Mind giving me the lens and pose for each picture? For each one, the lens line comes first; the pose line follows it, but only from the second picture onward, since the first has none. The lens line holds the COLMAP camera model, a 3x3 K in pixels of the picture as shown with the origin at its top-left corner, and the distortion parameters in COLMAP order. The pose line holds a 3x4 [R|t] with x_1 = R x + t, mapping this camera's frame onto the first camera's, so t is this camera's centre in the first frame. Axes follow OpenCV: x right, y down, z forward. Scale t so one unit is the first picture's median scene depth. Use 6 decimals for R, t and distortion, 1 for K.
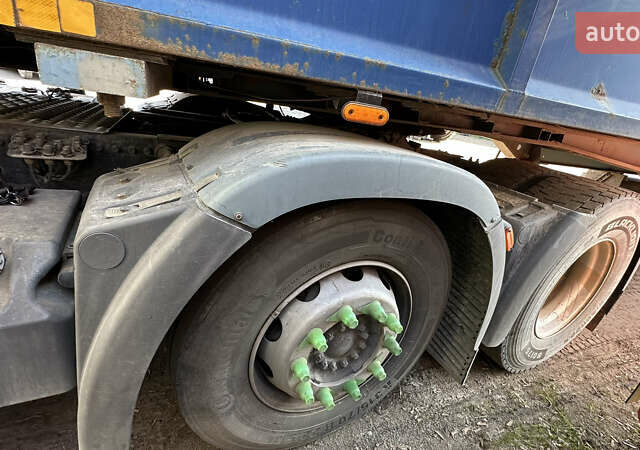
lens RADIAL K [[322.2, 0, 320.0], [0, 322.2, 225.0], [0, 0, 1]] dist [-0.002276, 0.000410]
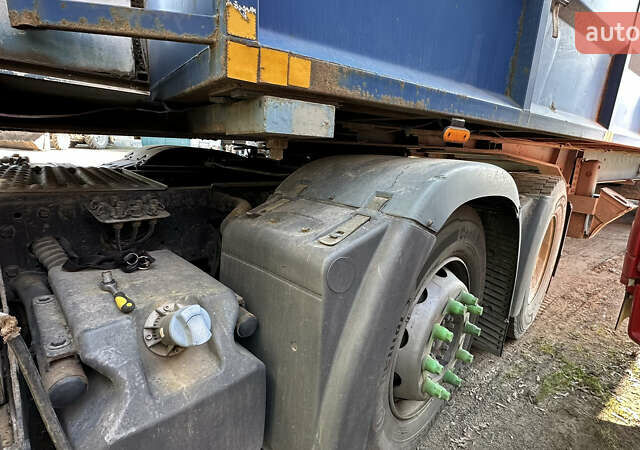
lens RADIAL K [[322.2, 0, 320.0], [0, 322.2, 225.0], [0, 0, 1]] dist [-0.002276, 0.000410]
pose [[0.944571, -0.177751, 0.276027, -0.816143], [0.209243, 0.973811, -0.088939, 0.001143], [-0.252989, 0.141766, 0.957026, -0.030437]]
